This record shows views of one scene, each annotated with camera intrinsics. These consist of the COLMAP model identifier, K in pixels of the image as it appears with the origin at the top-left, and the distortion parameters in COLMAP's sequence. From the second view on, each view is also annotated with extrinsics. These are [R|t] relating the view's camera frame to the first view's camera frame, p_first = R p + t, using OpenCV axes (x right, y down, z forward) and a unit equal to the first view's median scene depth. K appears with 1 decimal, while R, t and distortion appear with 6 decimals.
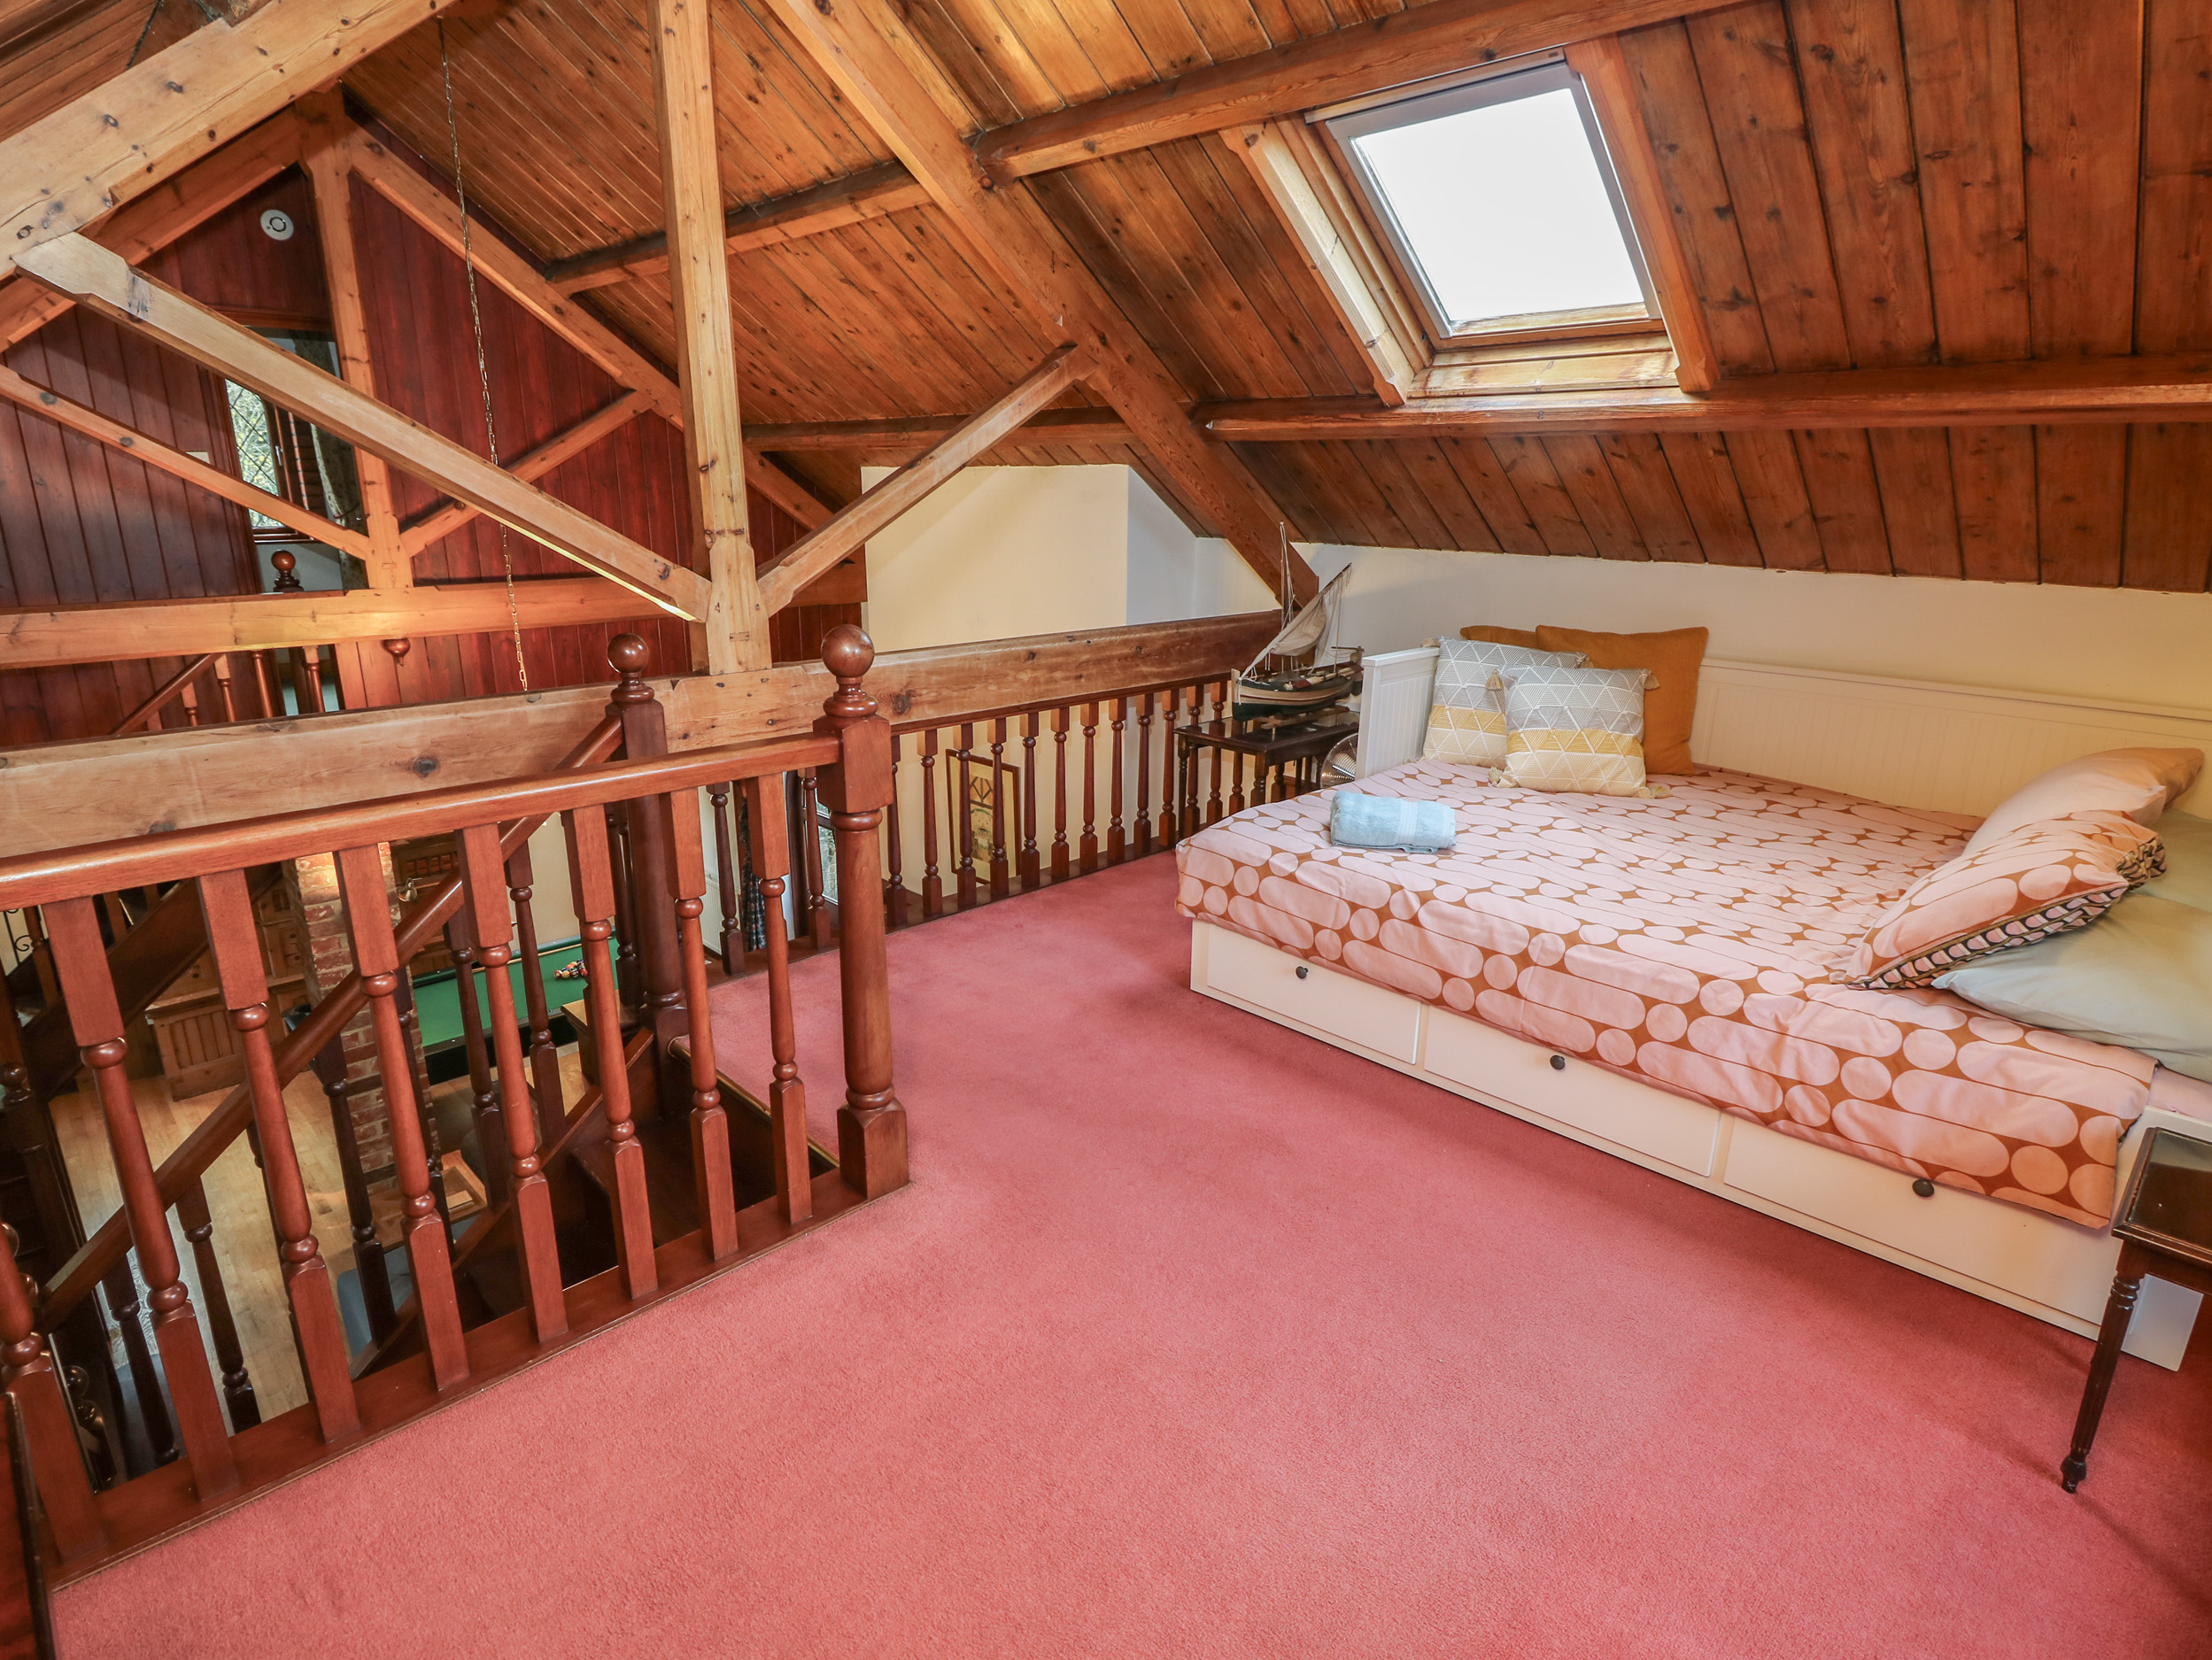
lens RADIAL K [[1171.6, 0, 1109.9], [0, 1171.6, 833.5], [0, 0, 1]] dist [-0.005911, -0.007166]
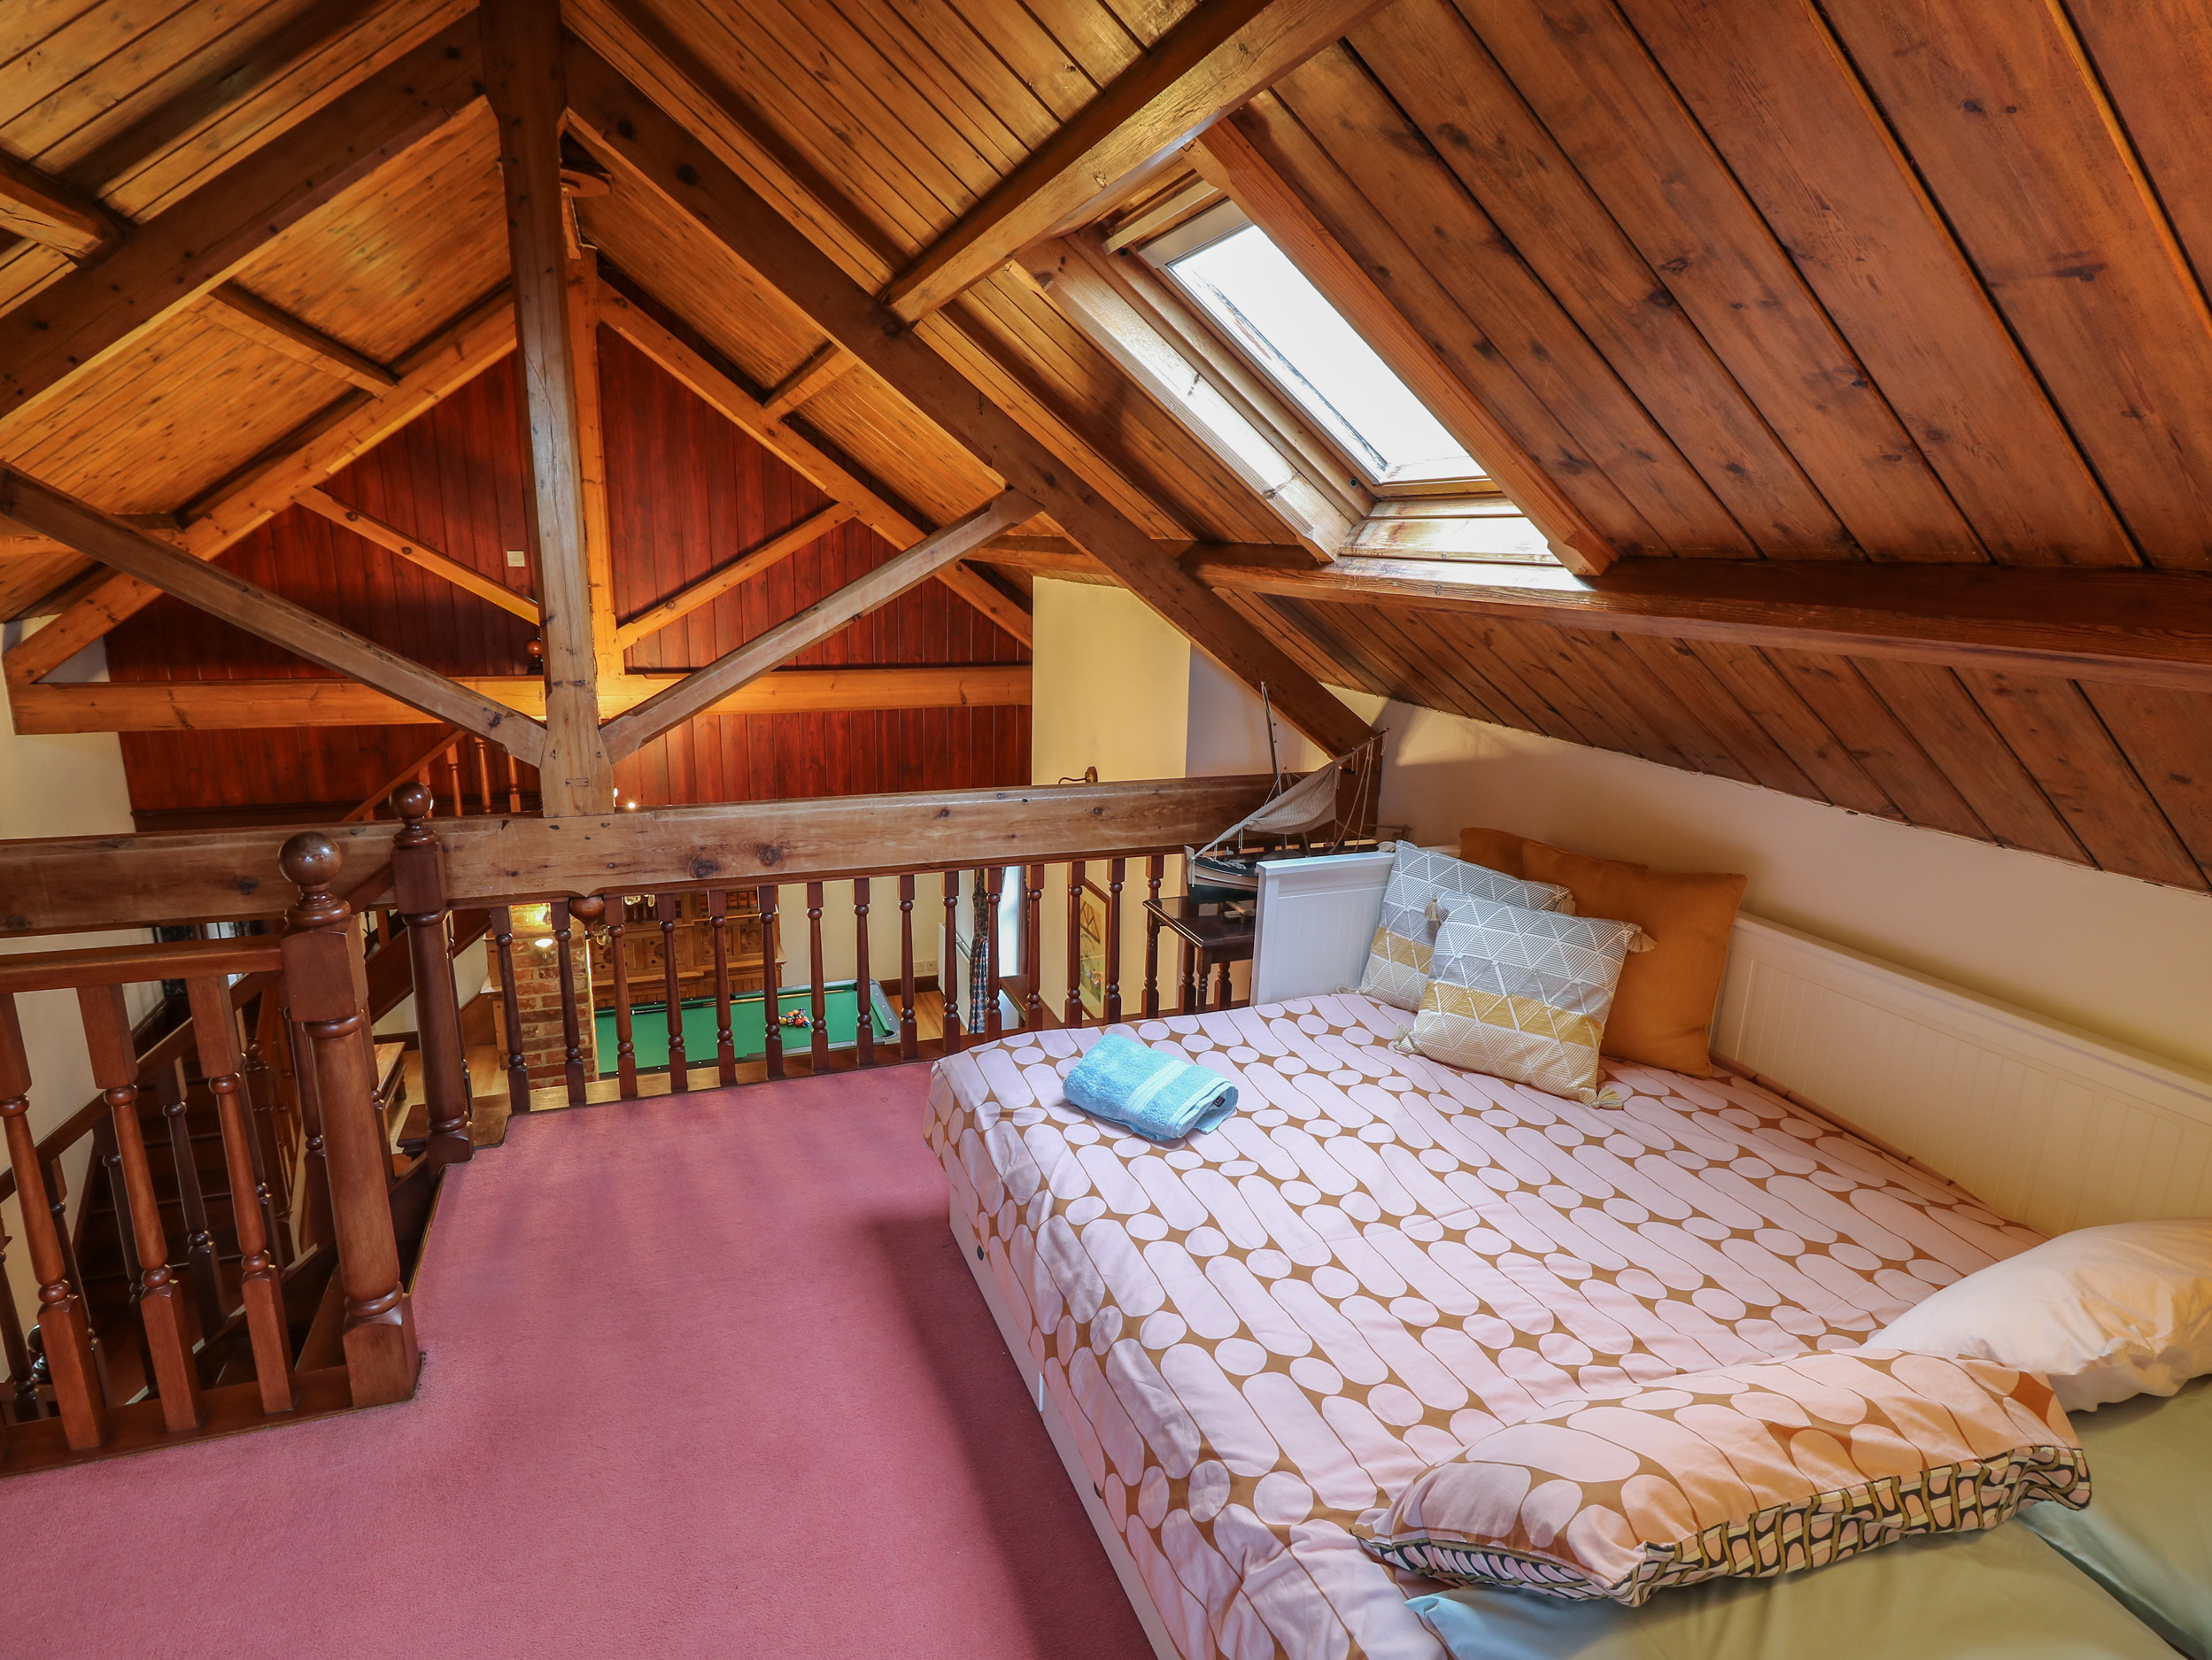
lens RADIAL K [[1171.6, 0, 1106.7], [0, 1171.6, 827.8], [0, 0, 1]] dist [-0.005911, -0.007166]
pose [[0.918130, 0.110255, -0.380632, 0.438385], [-0.131022, 0.990955, -0.028998, -0.139259], [0.373992, 0.076496, 0.924272, 0.200483]]
